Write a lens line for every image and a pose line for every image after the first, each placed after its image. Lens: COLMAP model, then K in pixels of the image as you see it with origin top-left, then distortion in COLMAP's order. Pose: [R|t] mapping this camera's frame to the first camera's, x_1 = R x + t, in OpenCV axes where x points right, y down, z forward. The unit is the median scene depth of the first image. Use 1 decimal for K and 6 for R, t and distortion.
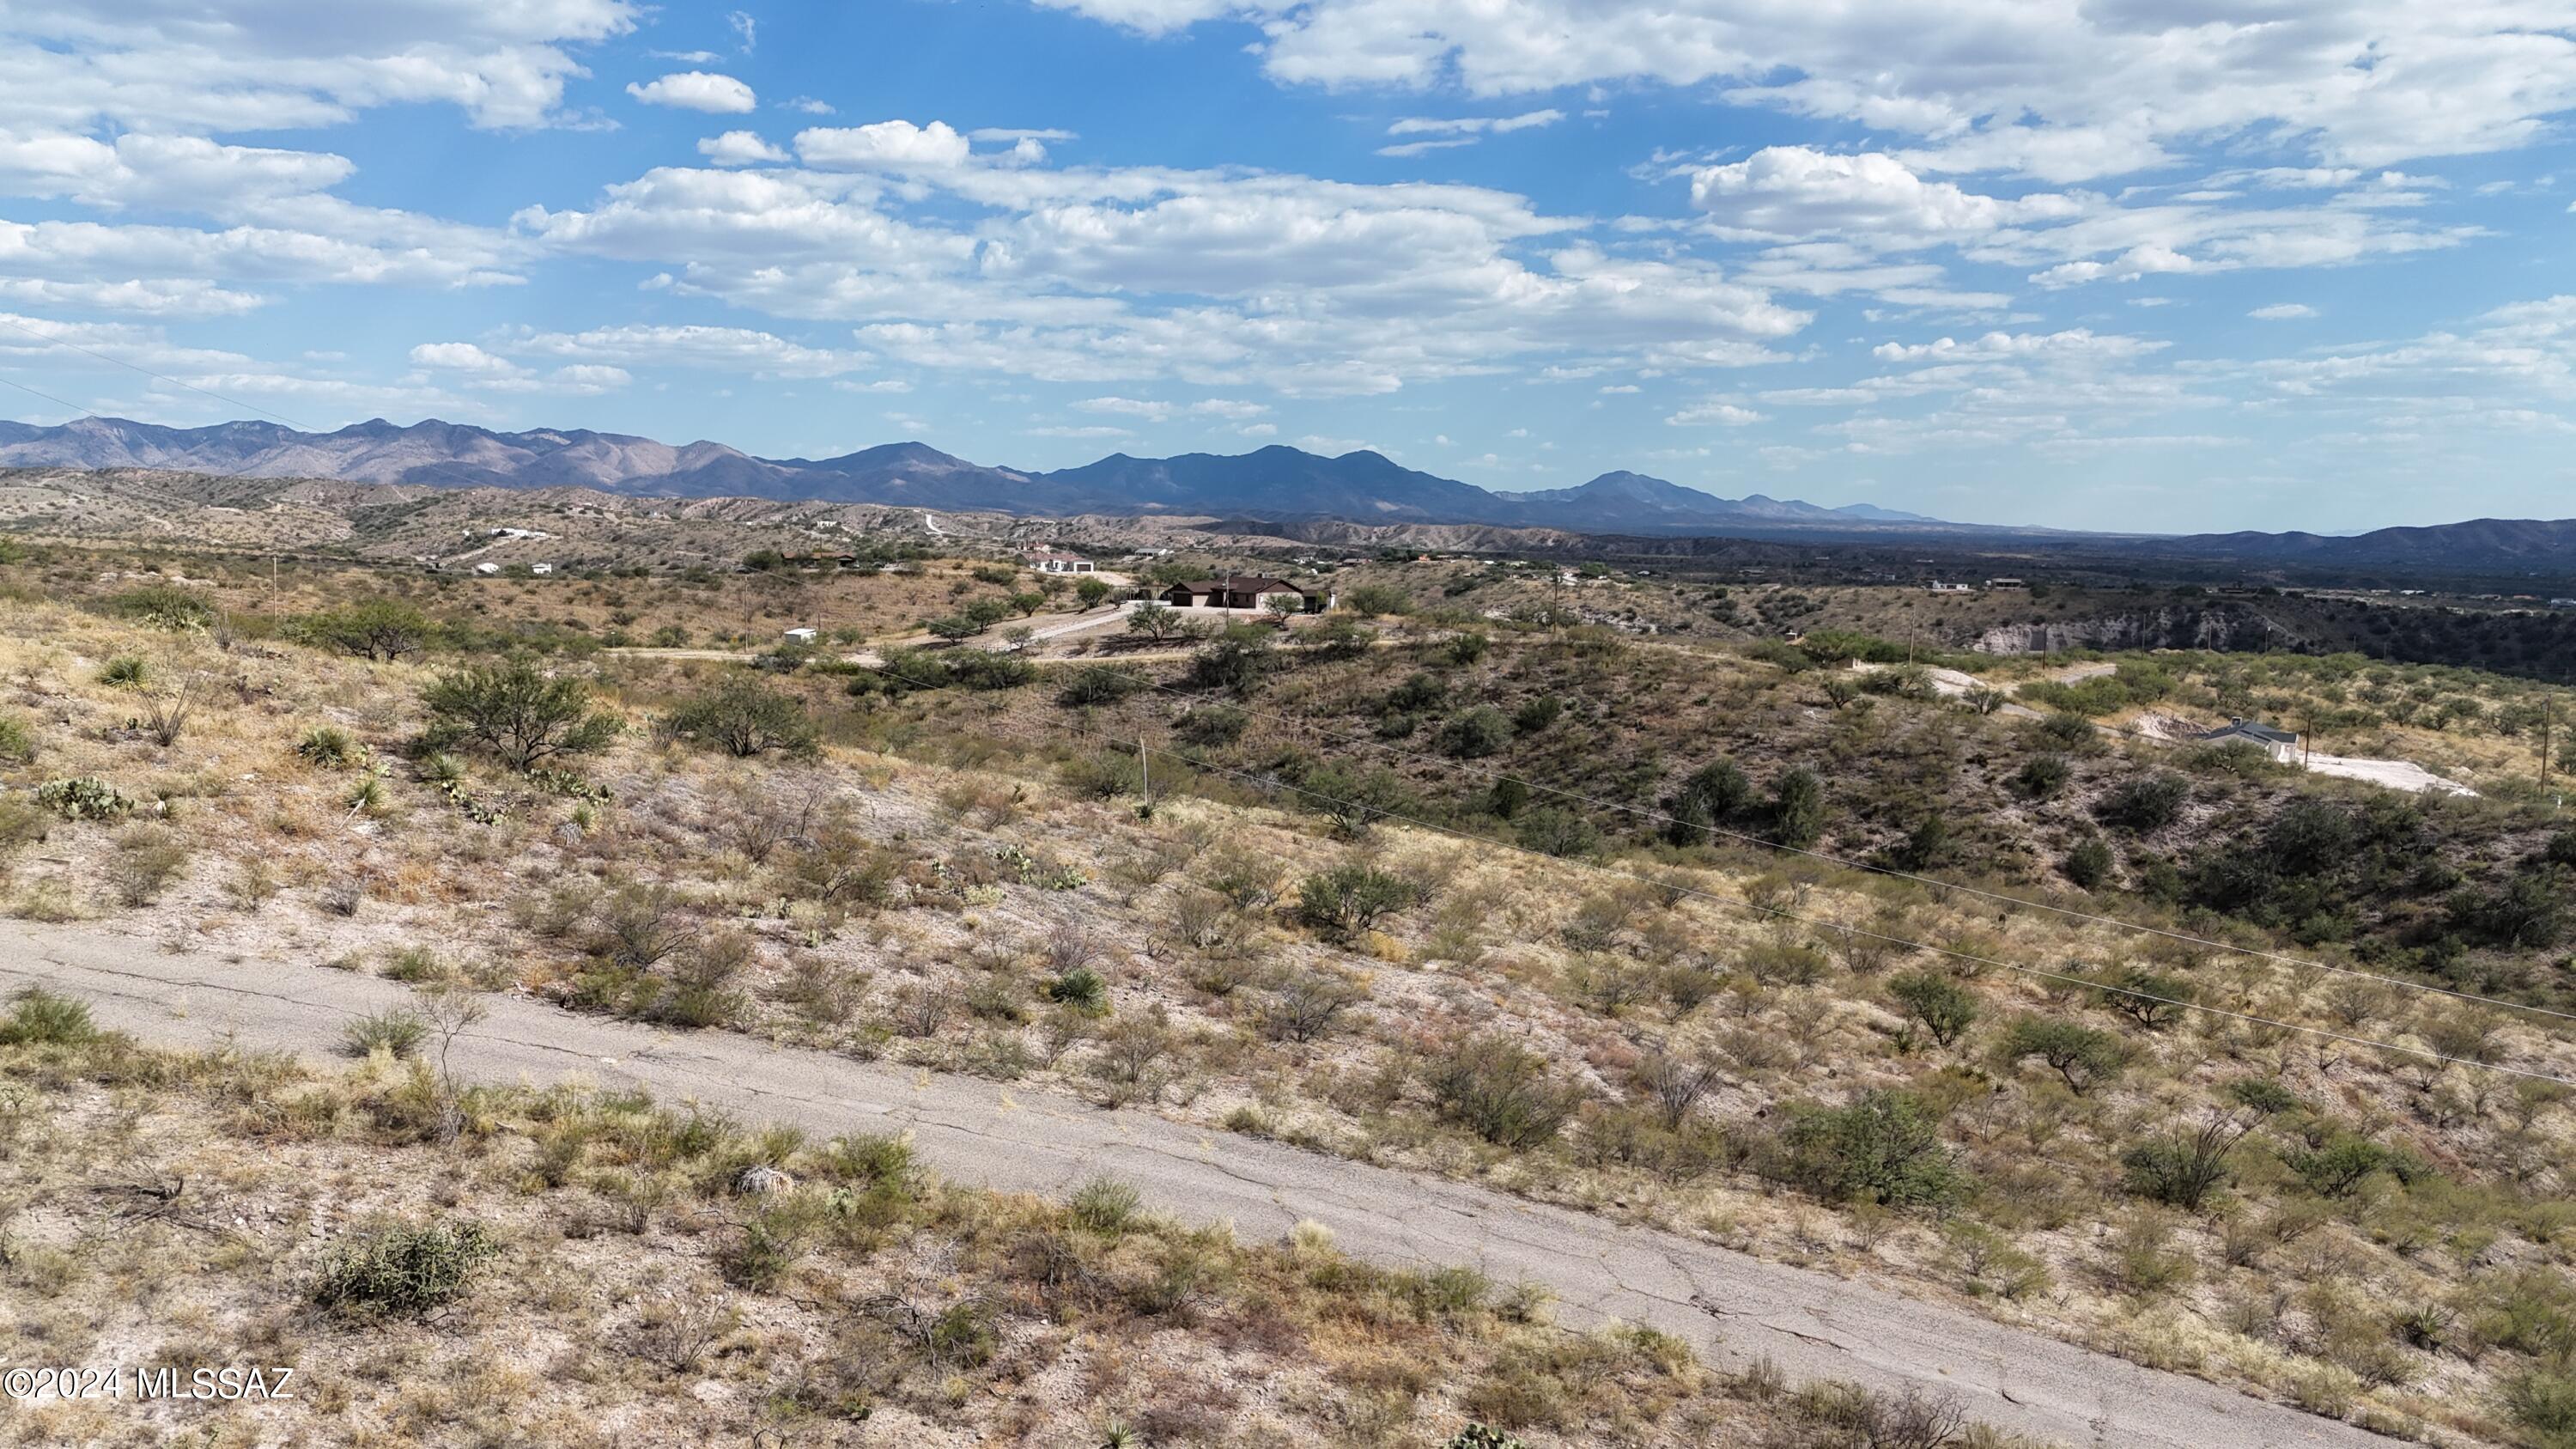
lens RADIAL K [[1907.3, 0, 1286.3], [0, 1907.3, 706.4], [0, 0, 1]] dist [0.083995, -0.084583]
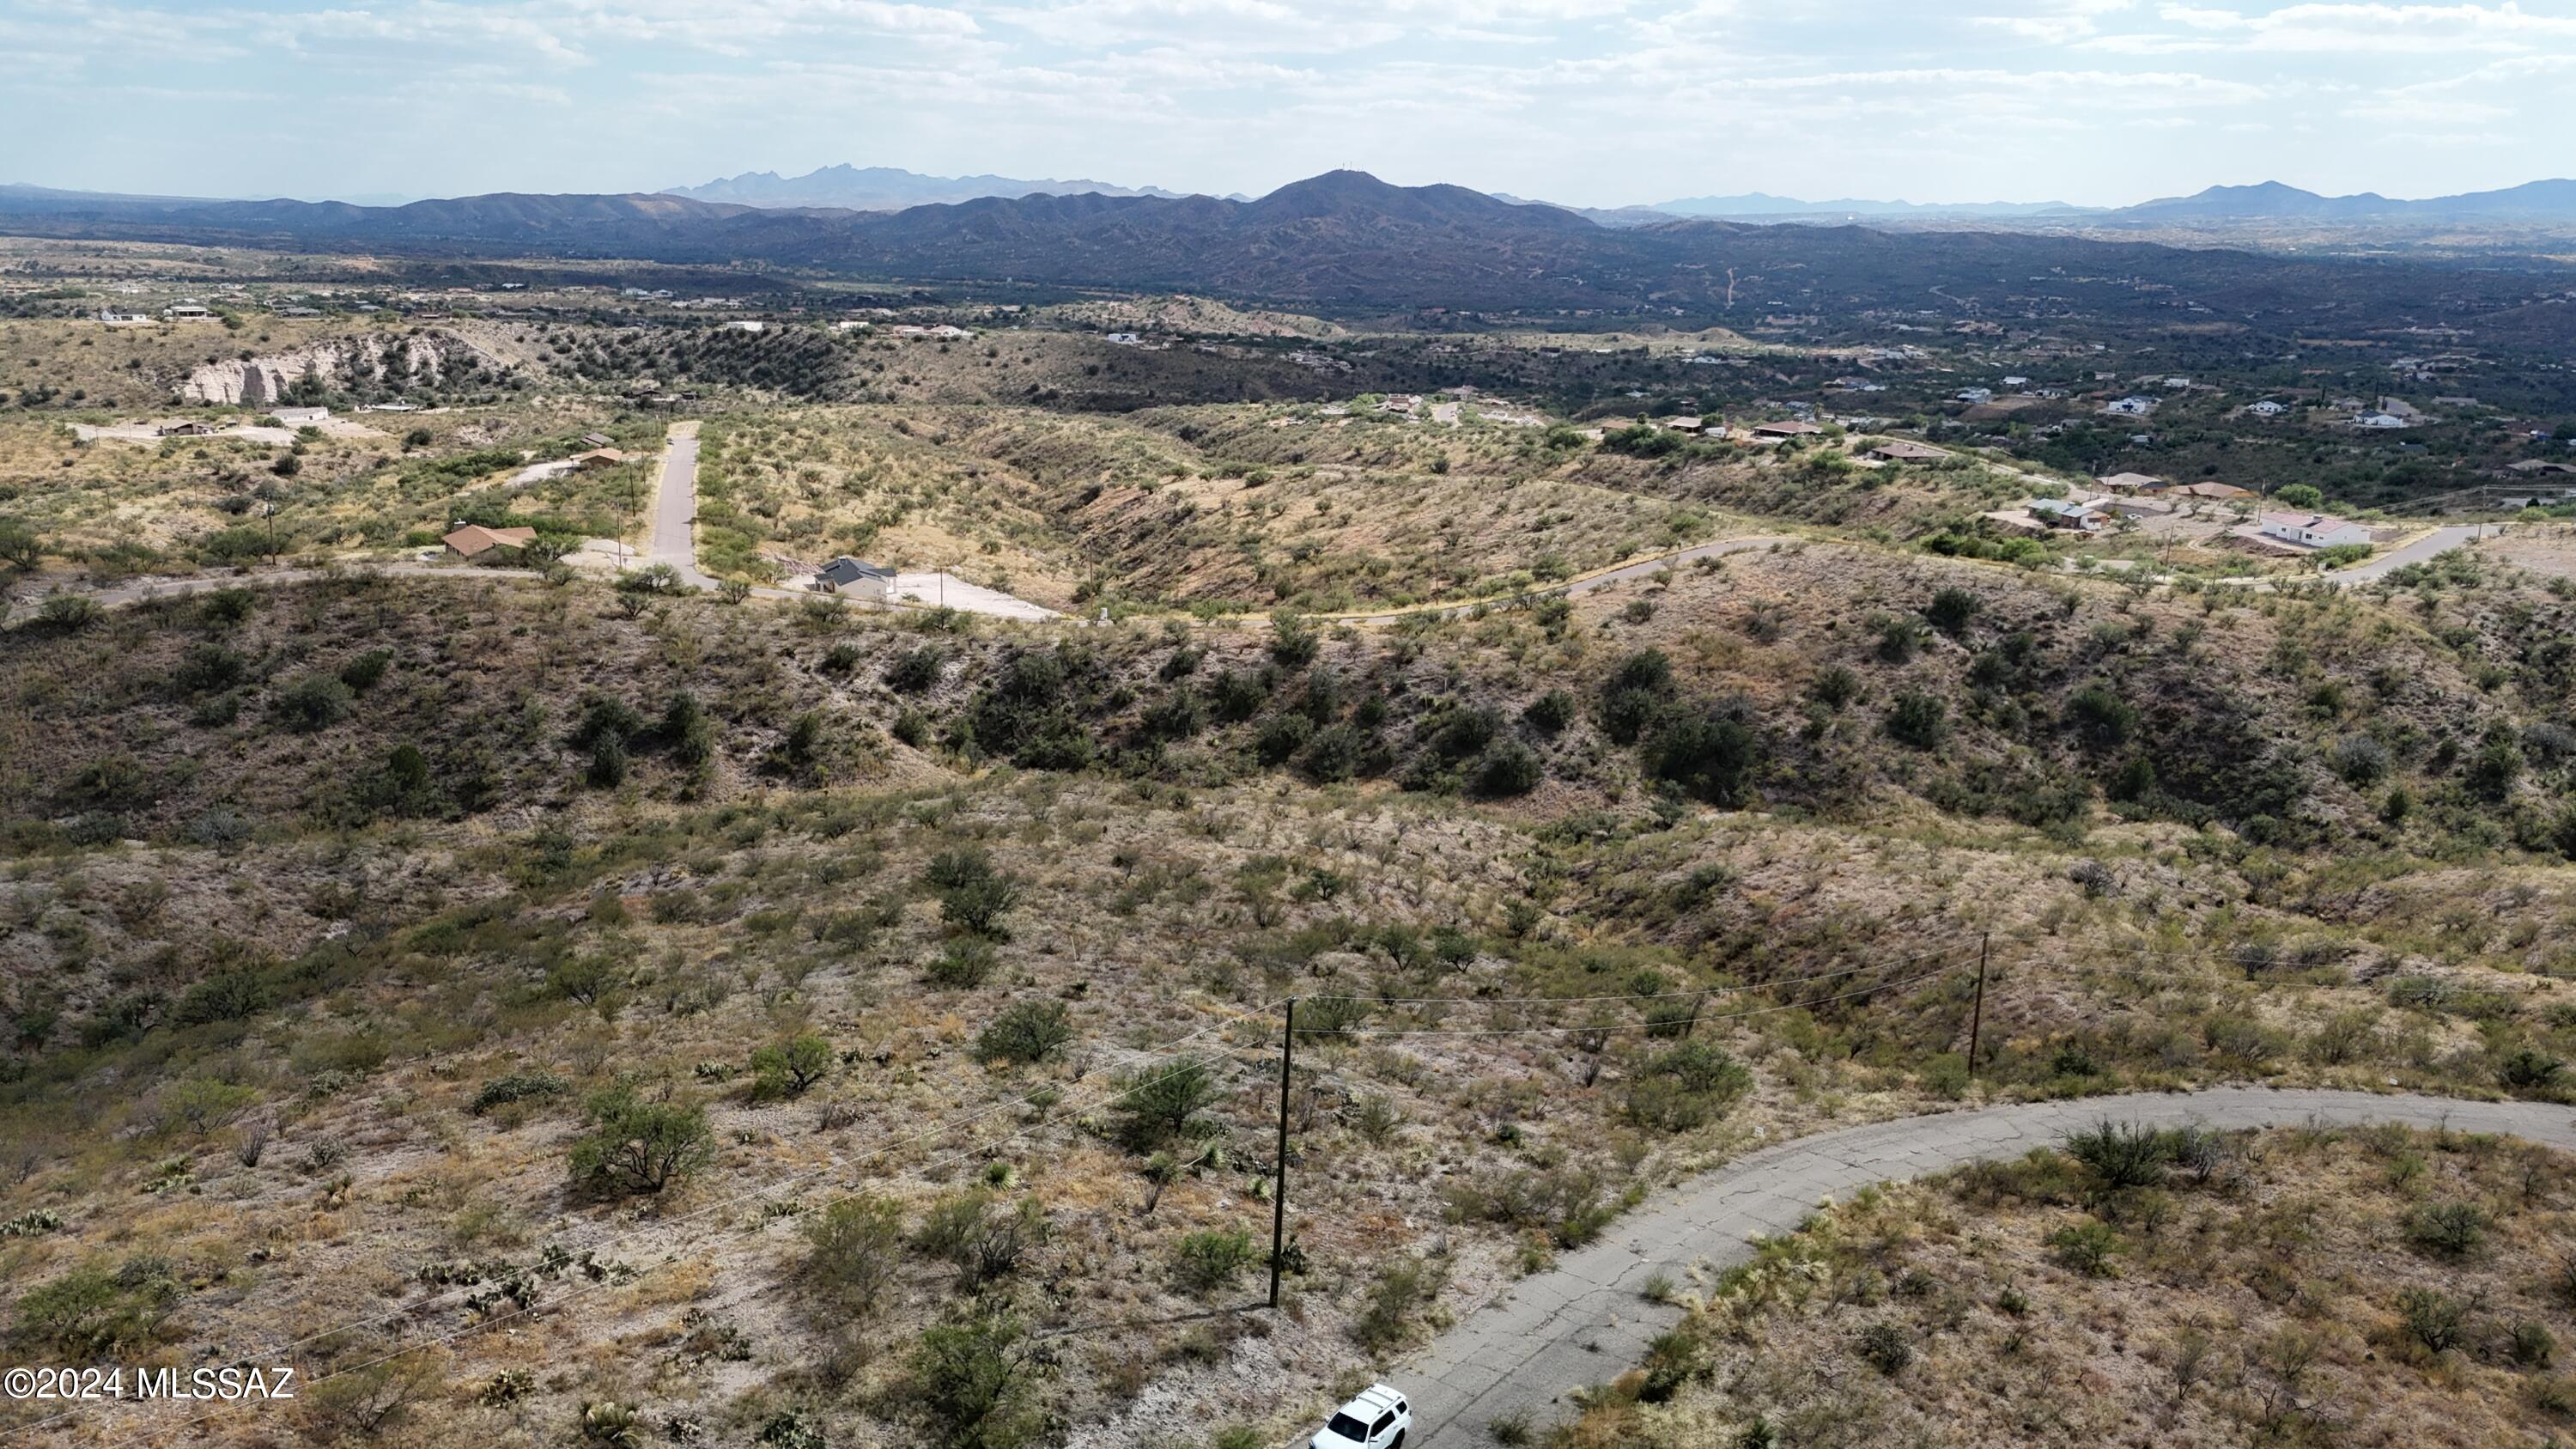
lens RADIAL K [[1907.3, 0, 1286.3], [0, 1907.3, 706.4], [0, 0, 1]] dist [0.083995, -0.084583]
pose [[0.598583, -0.201613, 0.775275, -0.833279], [0.068912, 0.977182, 0.200913, -0.336828], [-0.798091, -0.066837, 0.598818, 0.041064]]
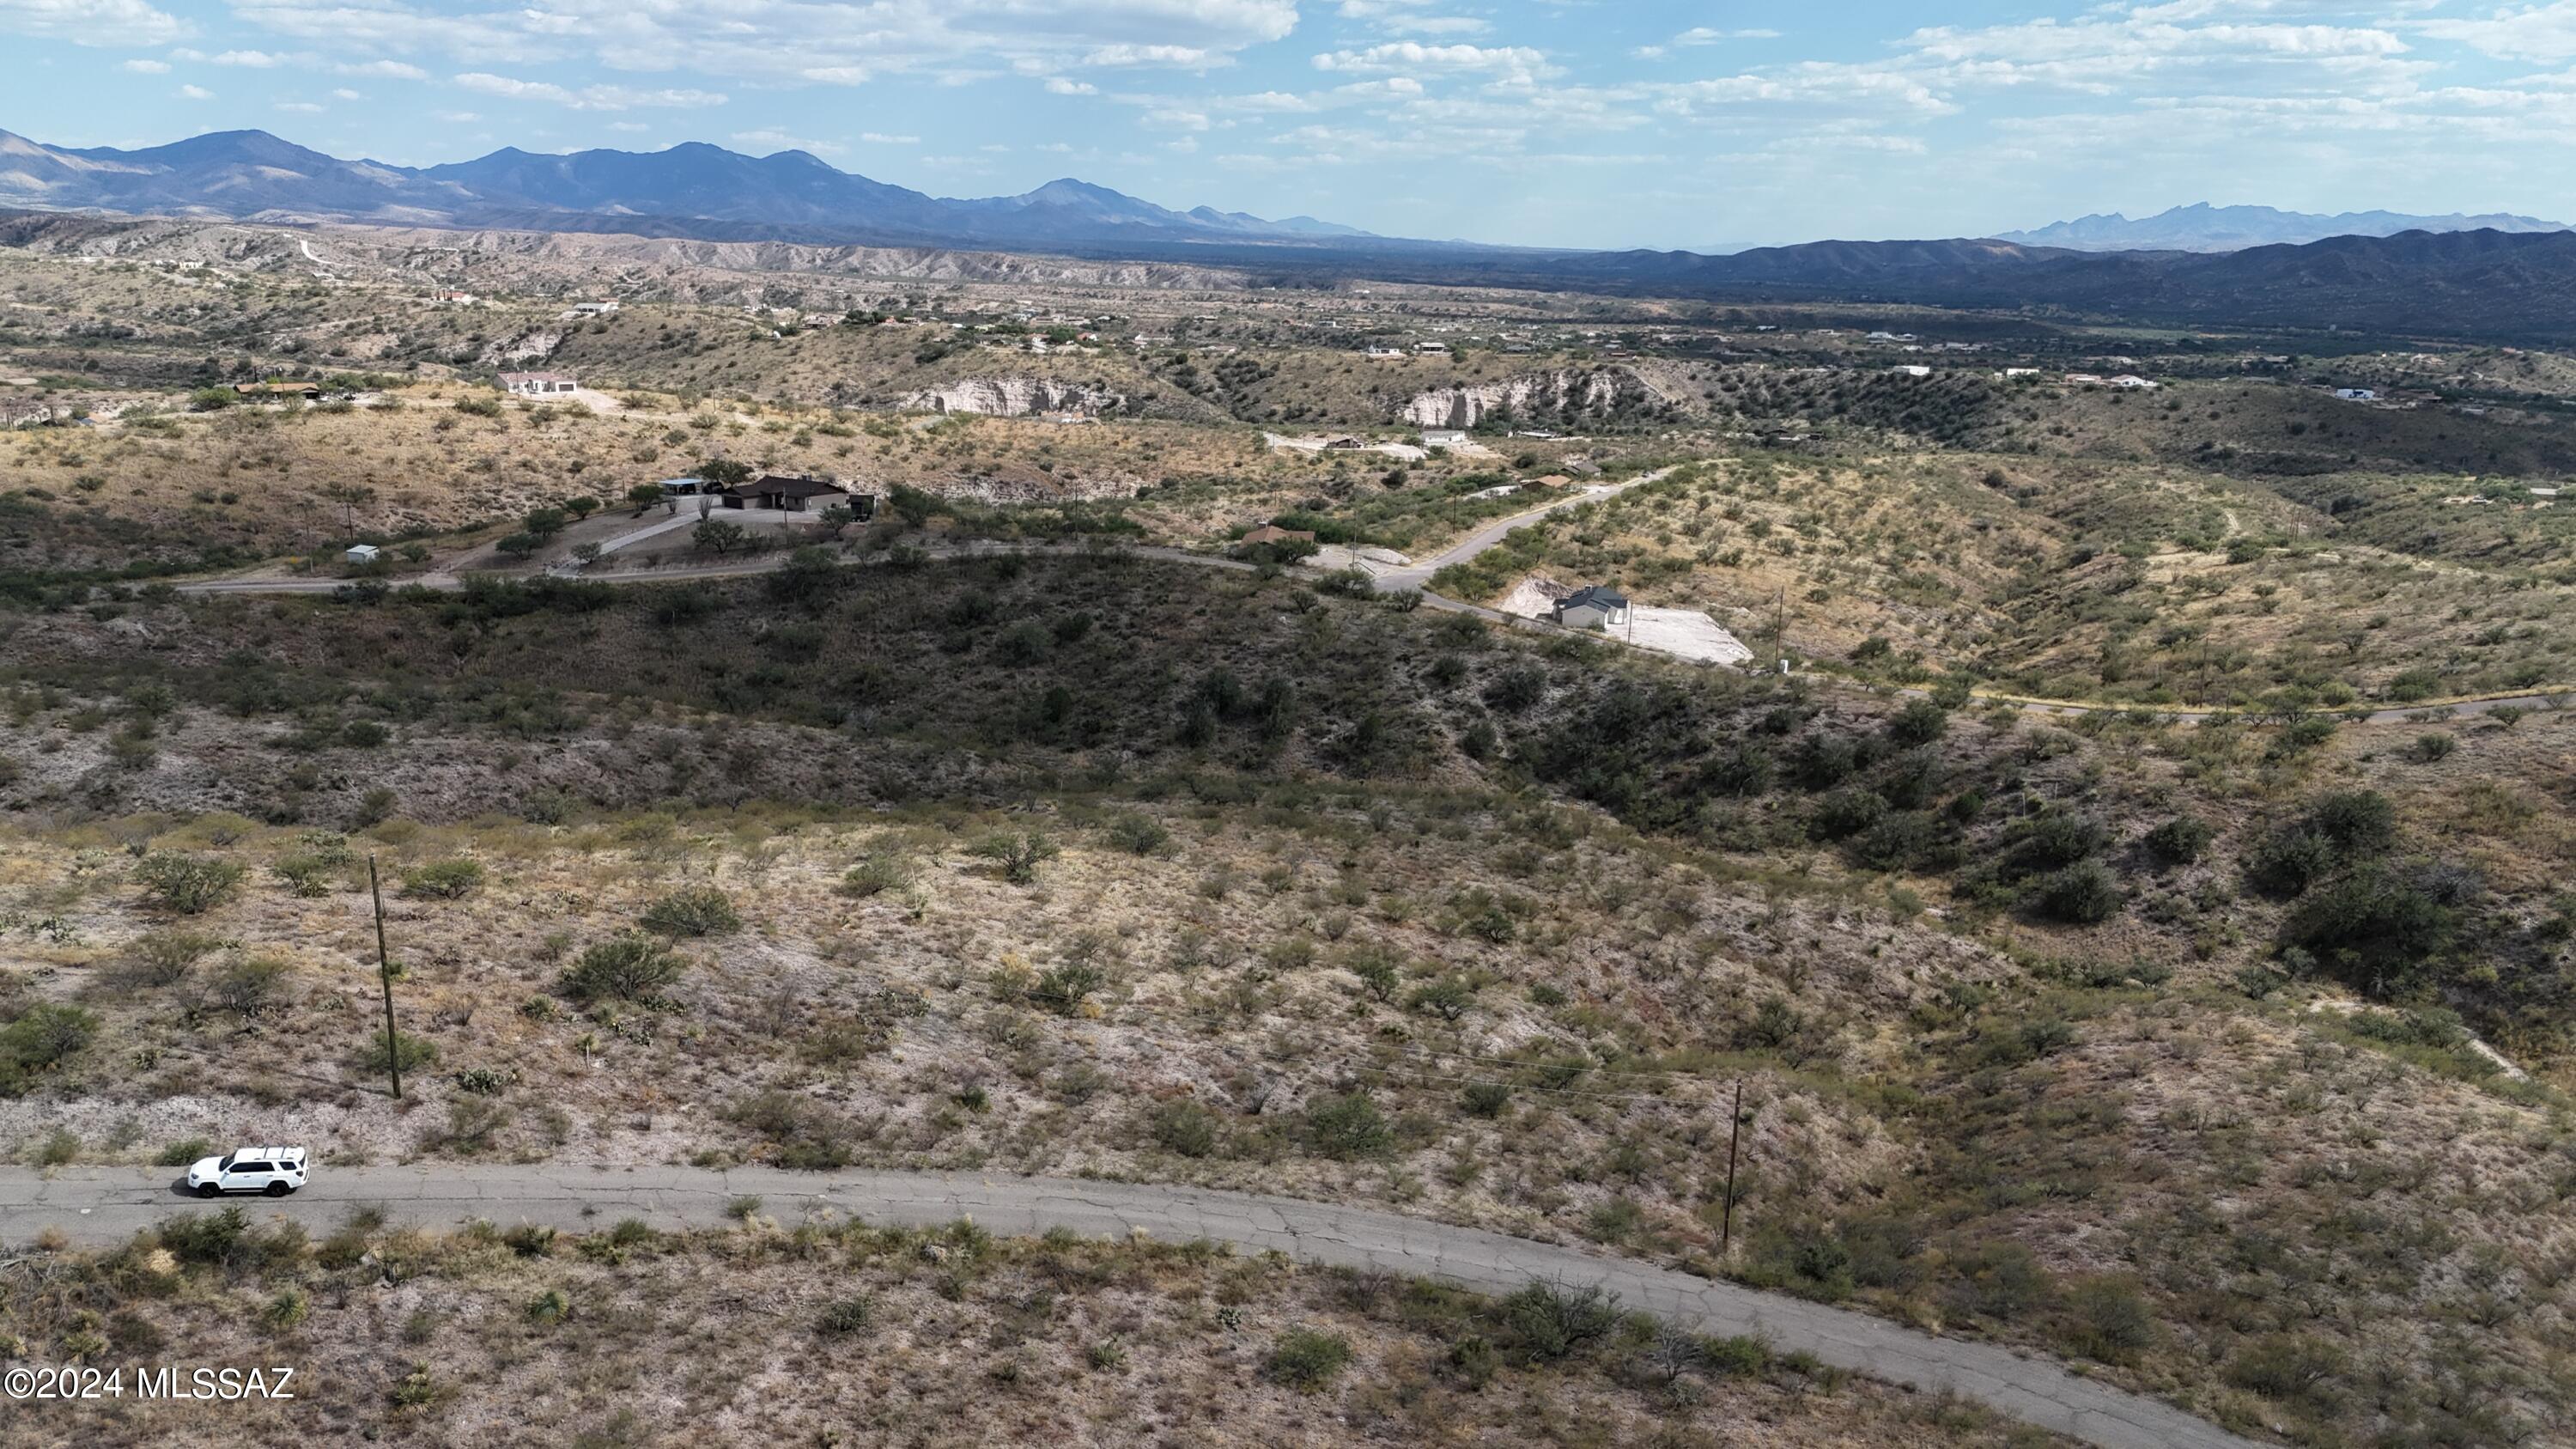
lens RADIAL K [[1907.3, 0, 1286.3], [0, 1907.3, 706.4], [0, 0, 1]] dist [0.083995, -0.084583]
pose [[0.960740, -0.064262, 0.269905, -0.163497], [0.024294, 0.988555, 0.148889, -0.288298], [-0.276384, -0.136487, 0.951306, -0.497336]]
